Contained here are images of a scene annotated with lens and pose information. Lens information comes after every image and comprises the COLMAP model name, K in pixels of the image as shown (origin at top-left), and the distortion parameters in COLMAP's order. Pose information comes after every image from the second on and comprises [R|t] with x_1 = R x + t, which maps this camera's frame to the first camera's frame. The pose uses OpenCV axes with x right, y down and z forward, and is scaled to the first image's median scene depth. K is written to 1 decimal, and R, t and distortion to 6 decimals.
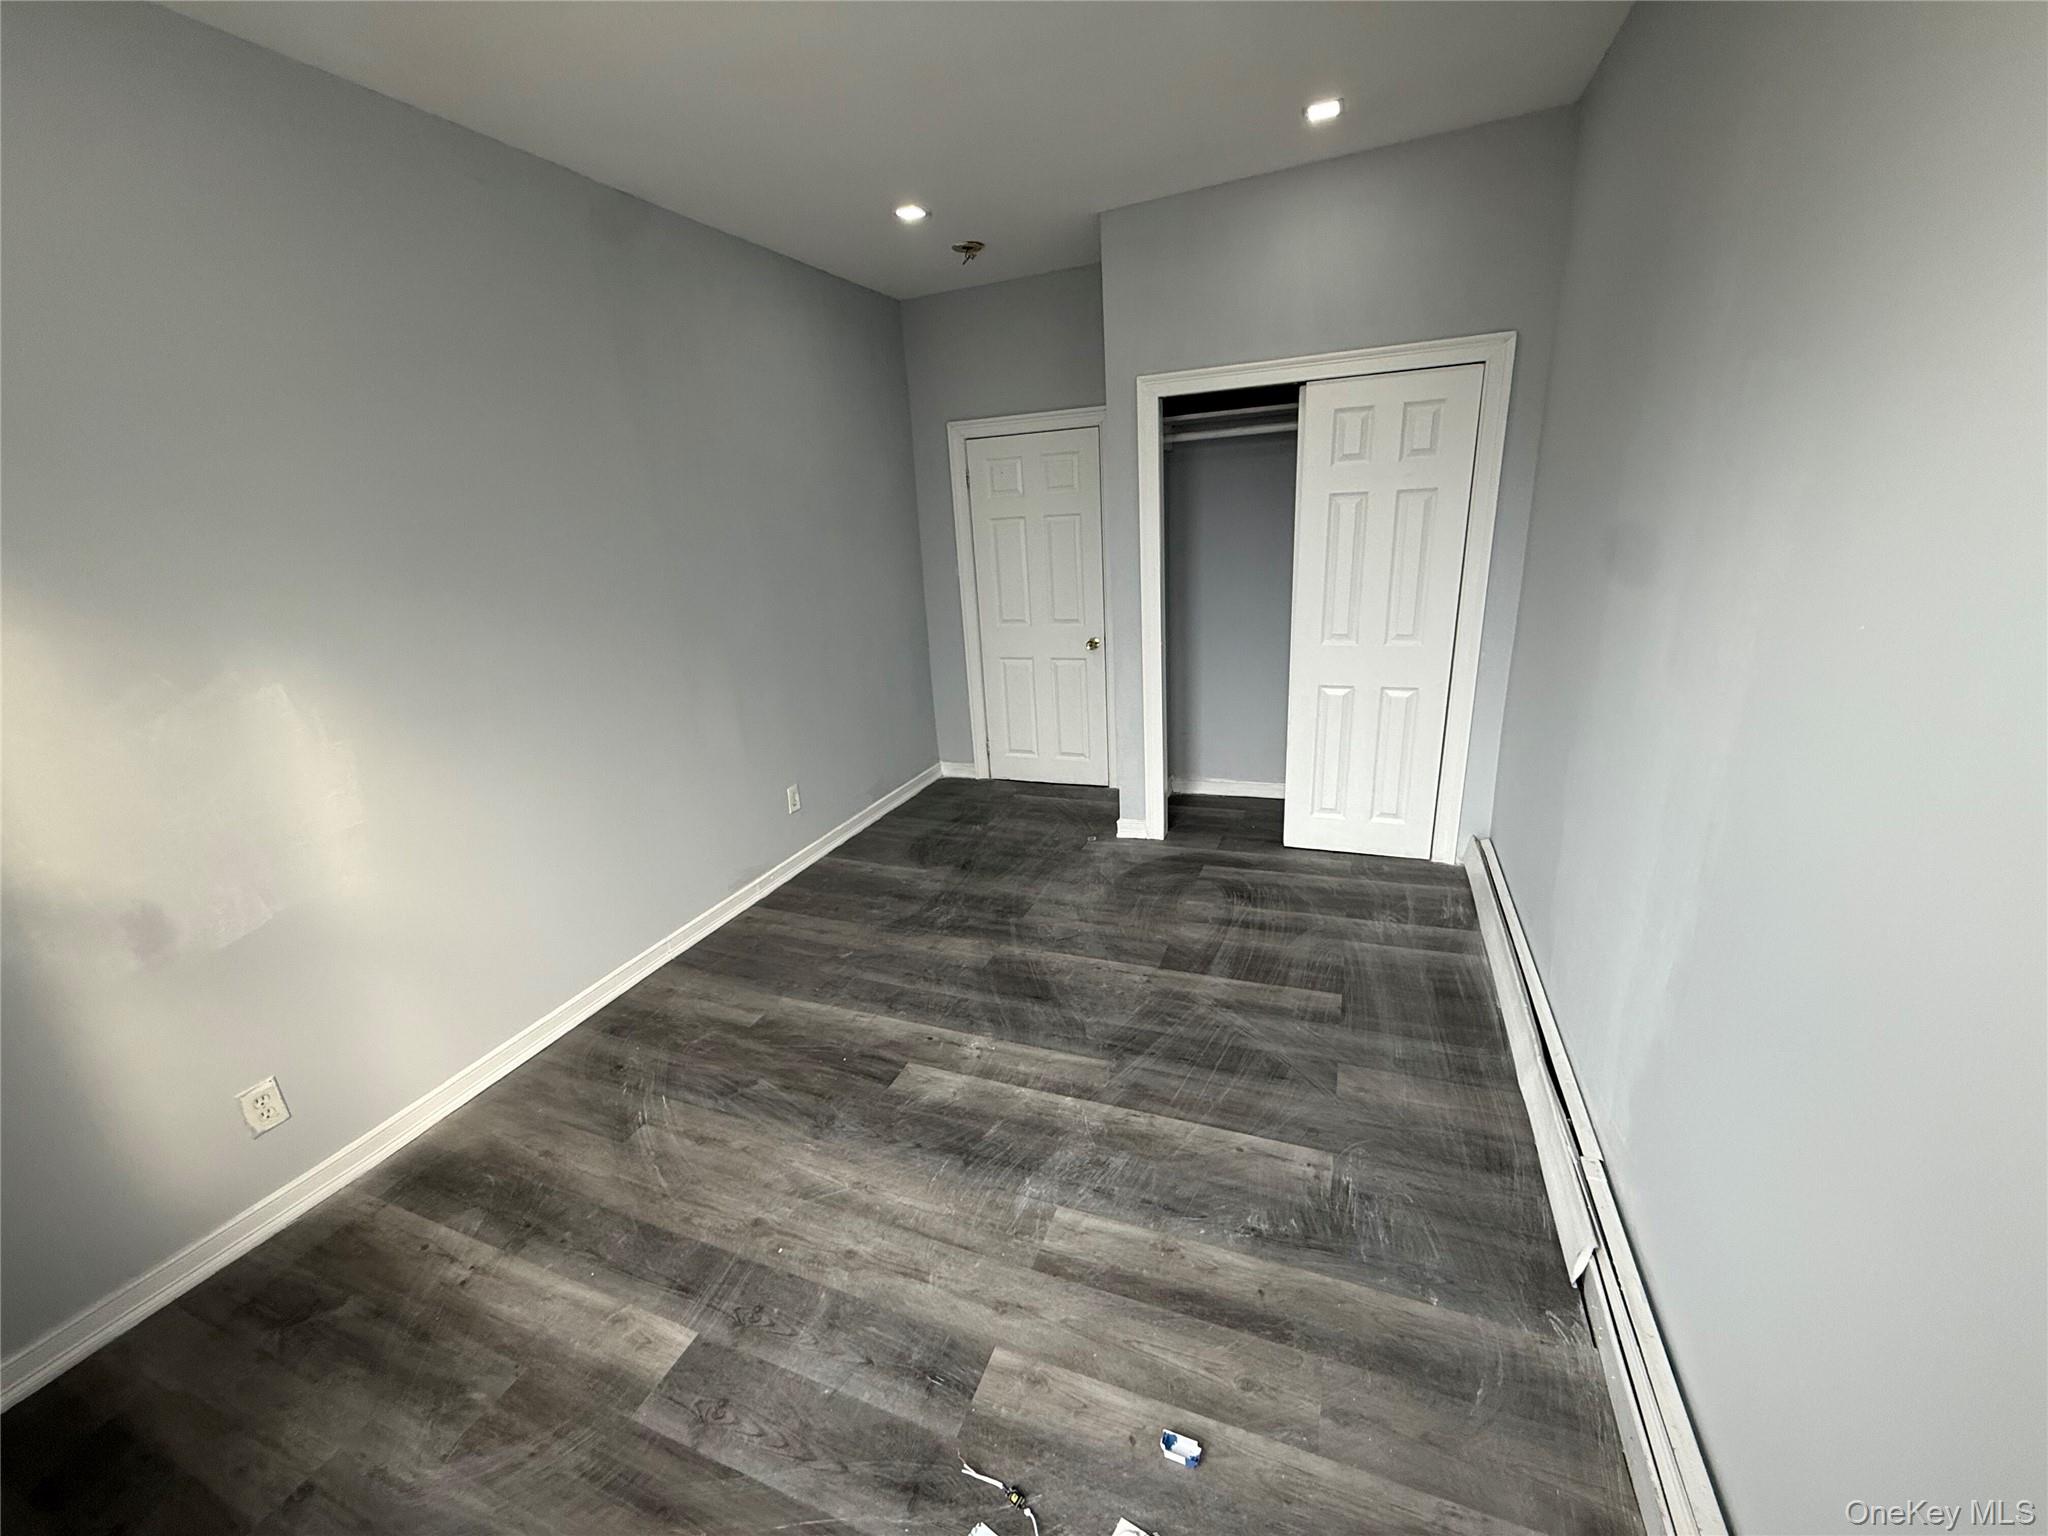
lens RADIAL K [[819.3, 0, 1024.0], [0, 819.3, 770.8], [0, 0, 1]] dist [-0.000362, 0.000026]
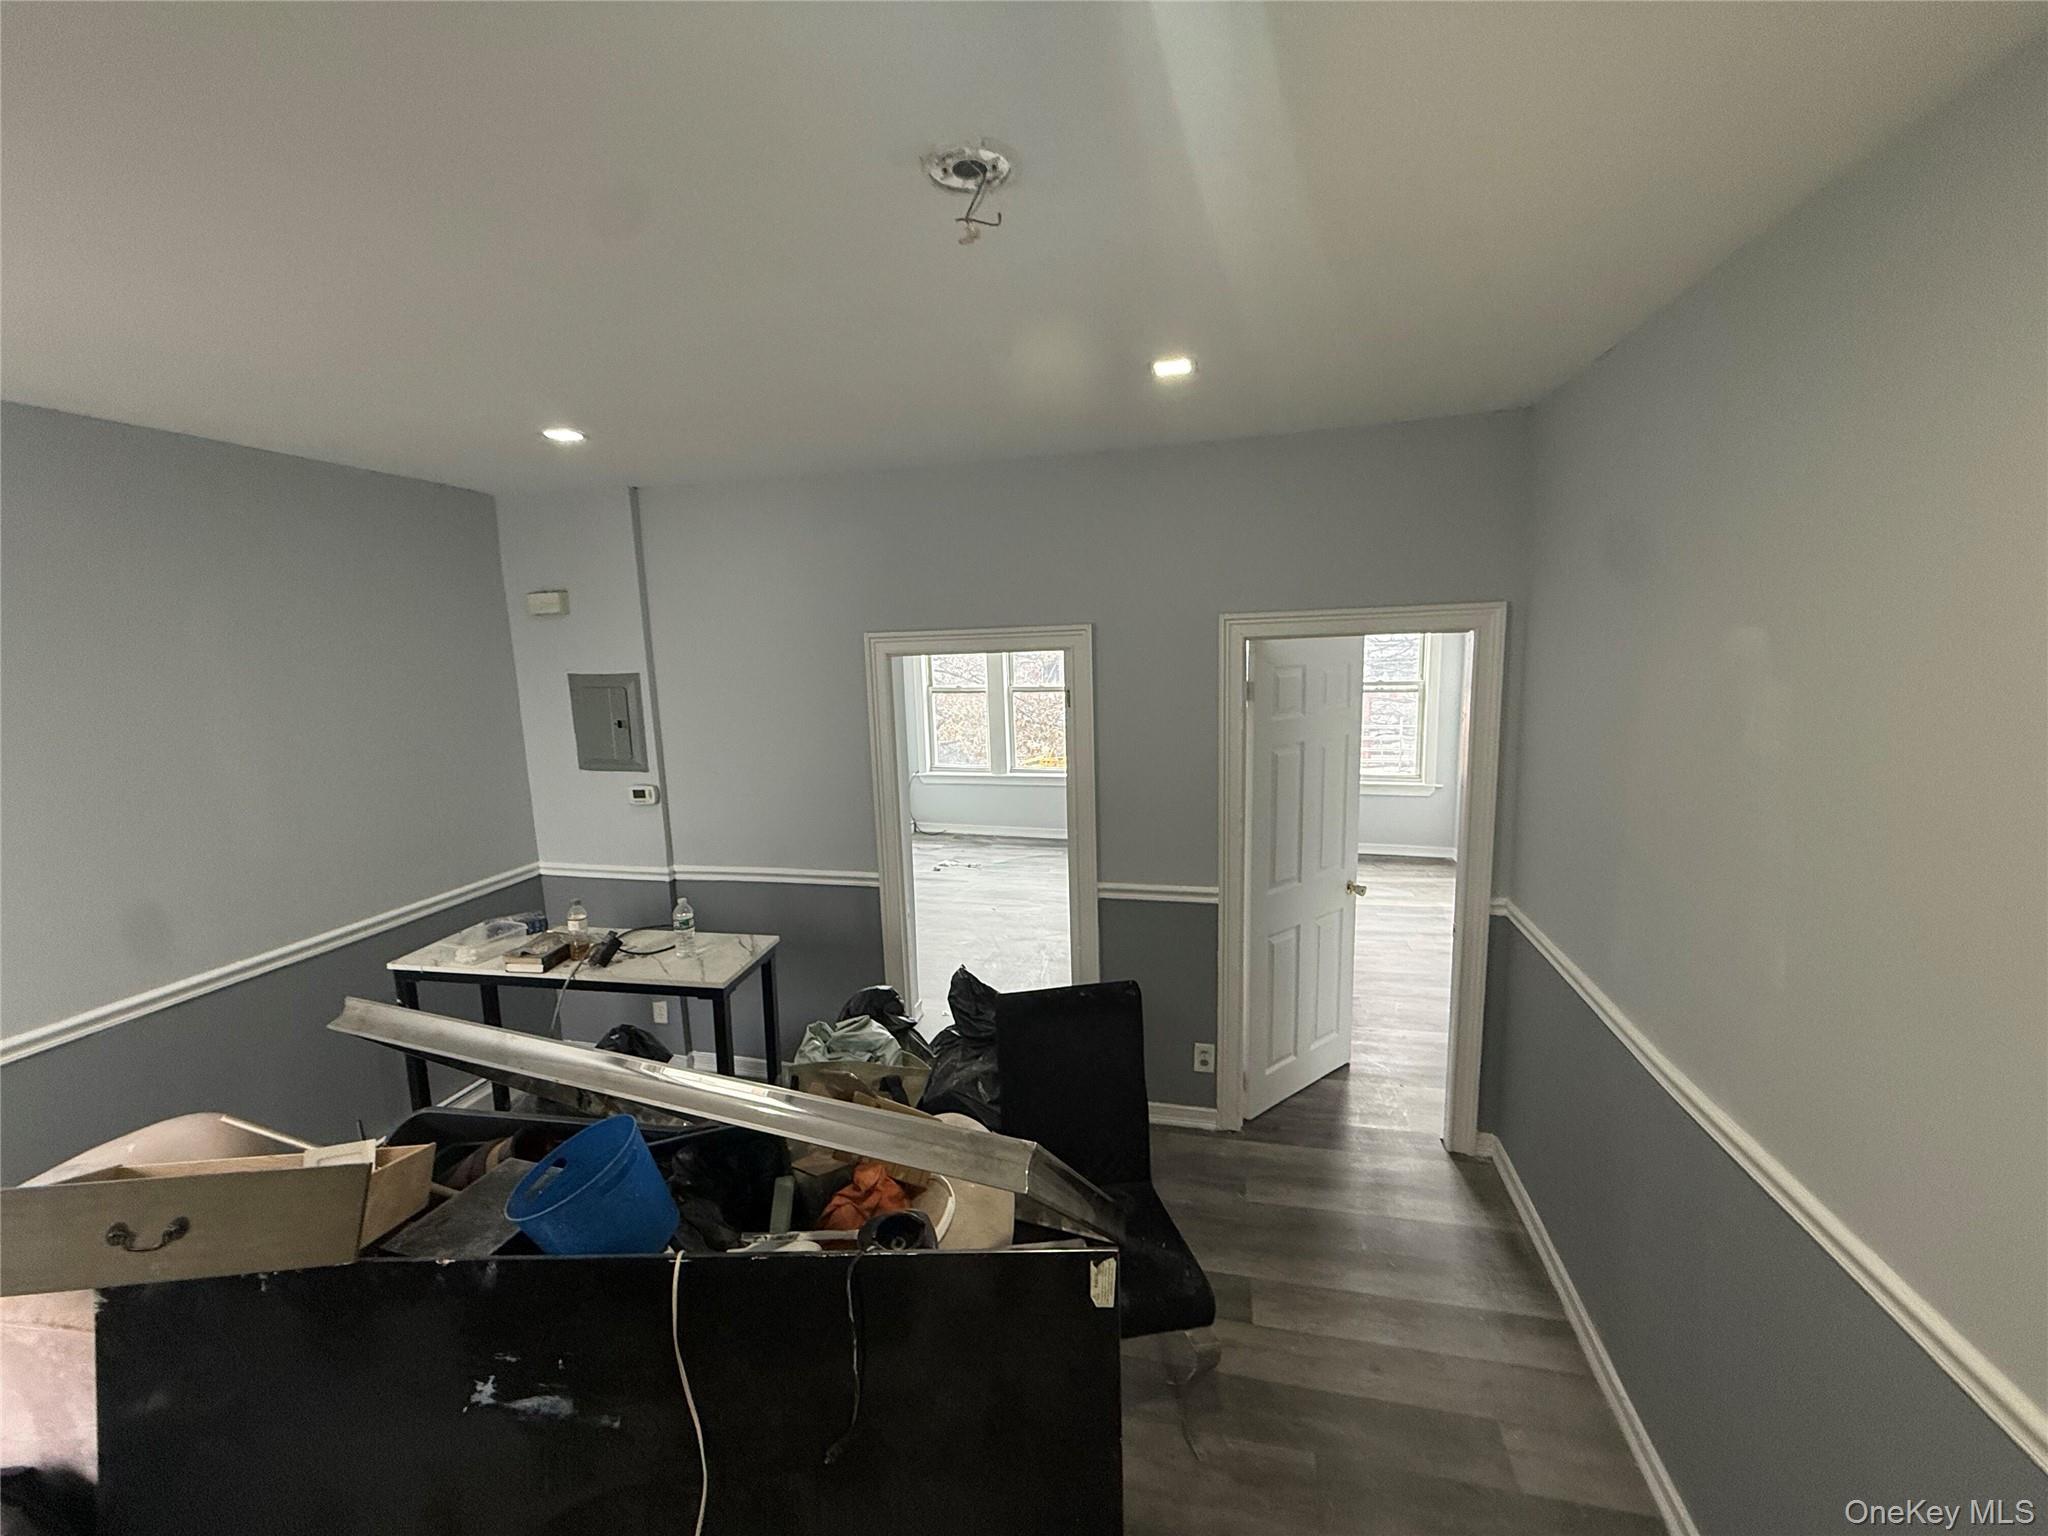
lens RADIAL K [[819.3, 0, 1026.5], [0, 819.3, 764.5], [0, 0, 1]] dist [-0.000362, 0.000026]
pose [[-0.984623, 0.116376, -0.130283, 0.131777], [0.044398, 0.888009, 0.457677, -1.162907], [0.168955, 0.444855, -0.879522, 2.982632]]
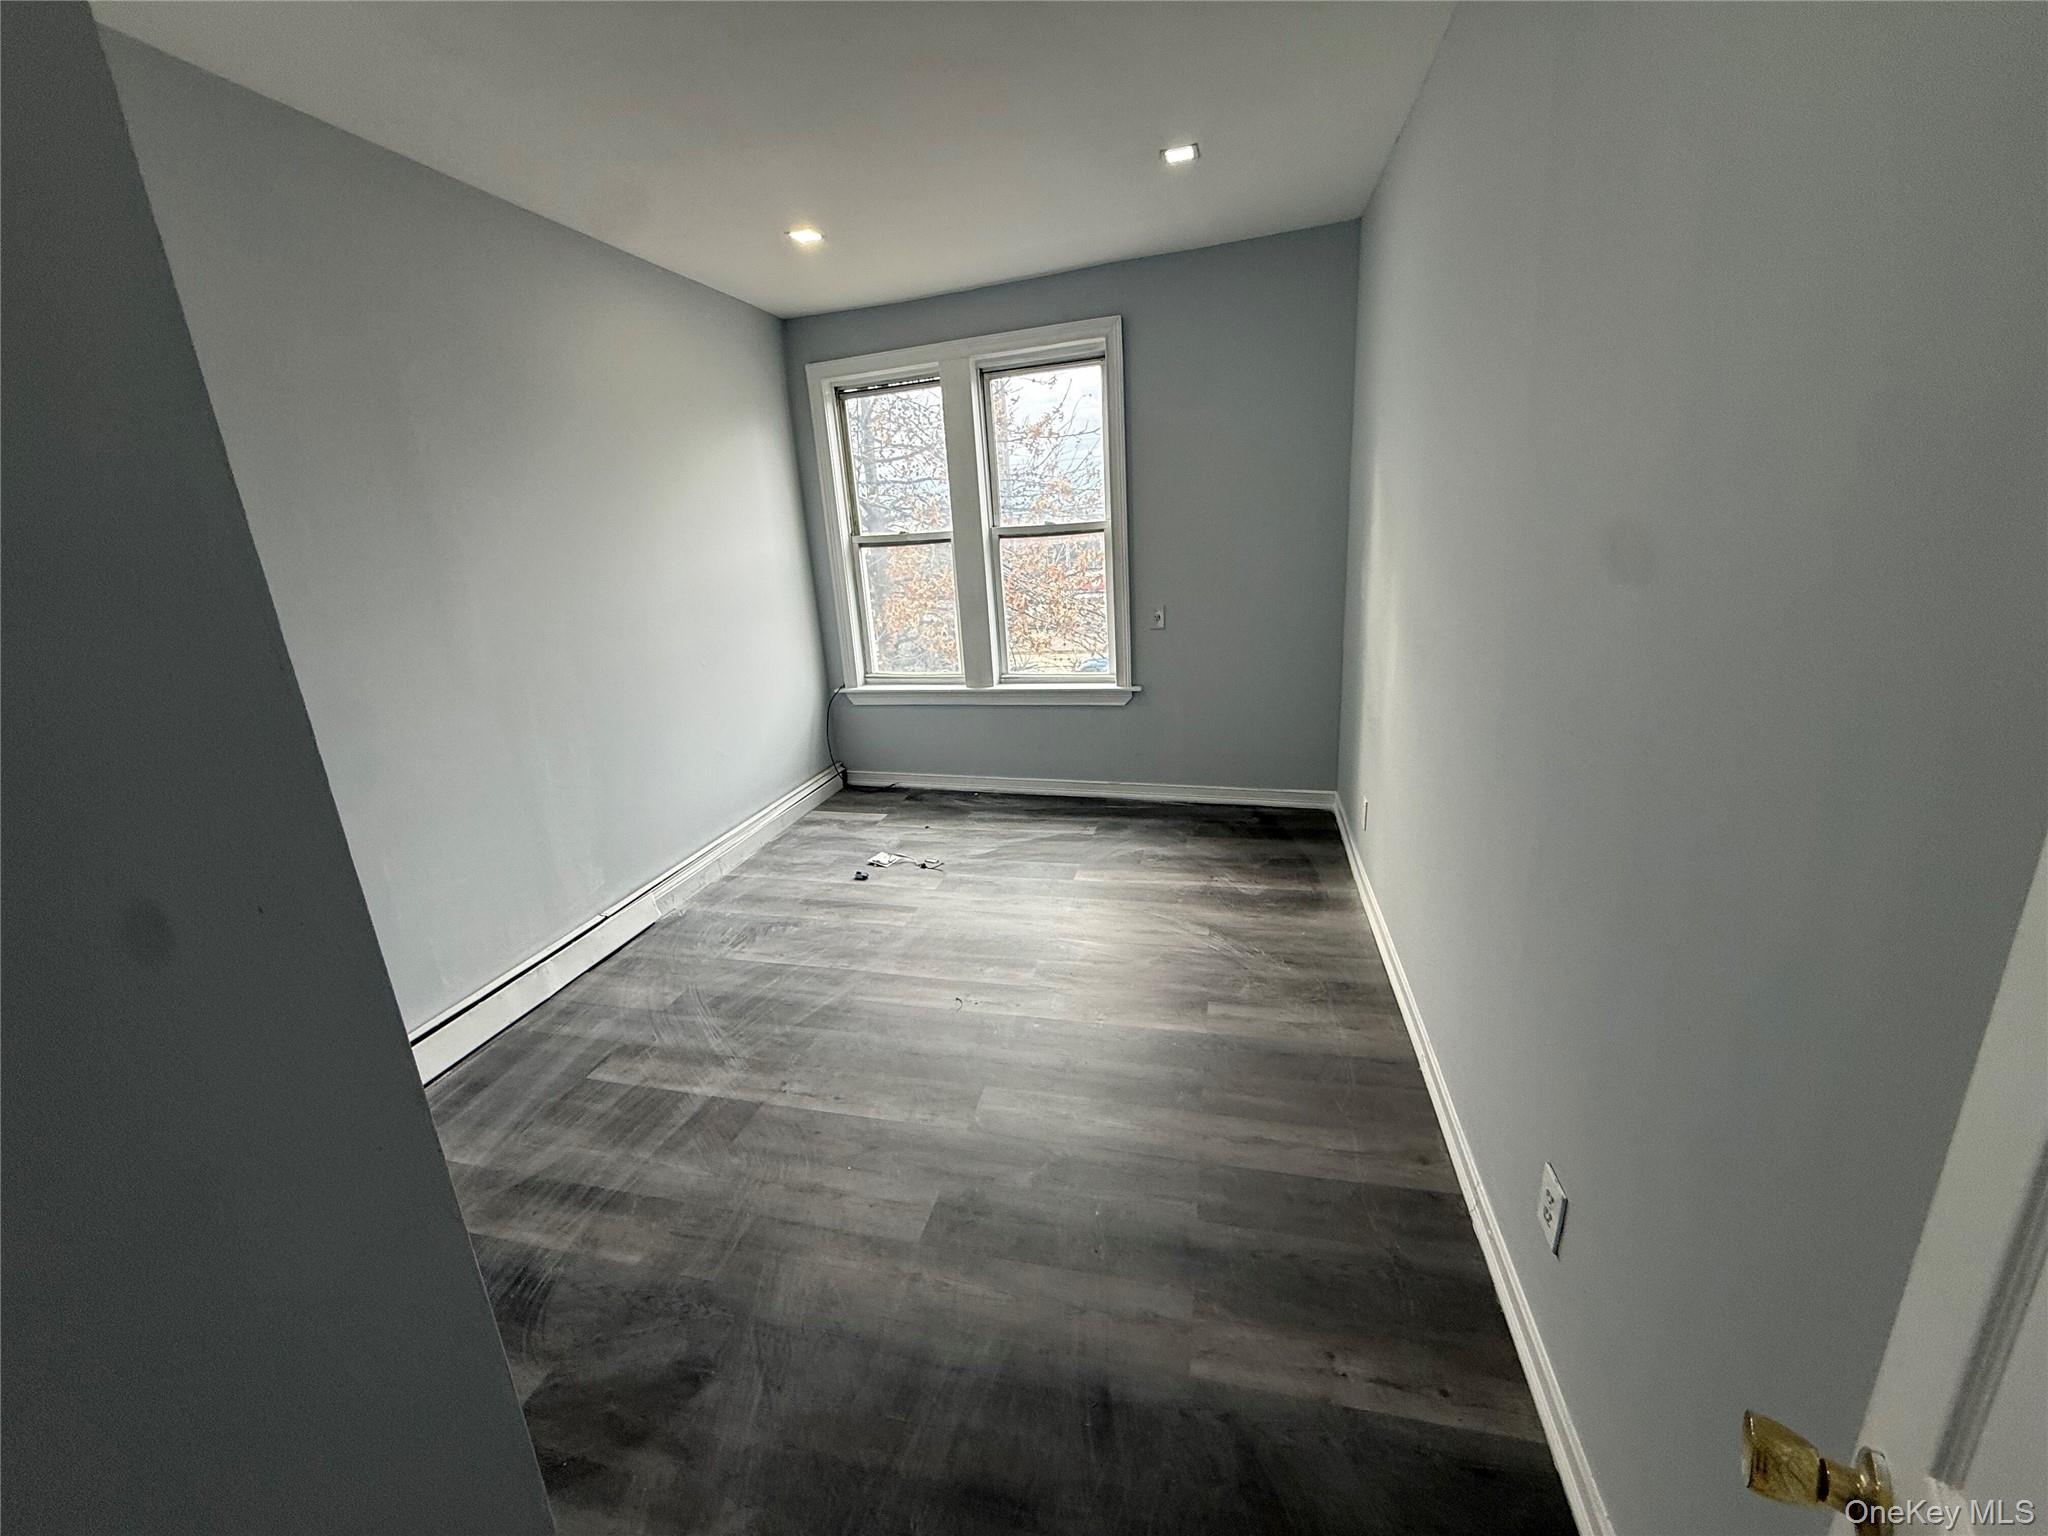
lens RADIAL K [[819.3, 0, 1020.4], [0, 819.3, 770.1], [0, 0, 1]] dist [-0.000362, 0.000026]
pose [[-0.982973, 0.158125, -0.093595, -0.069263], [0.077439, 0.818418, 0.569381, -0.534336], [0.166633, 0.552438, -0.816728, 1.744470]]
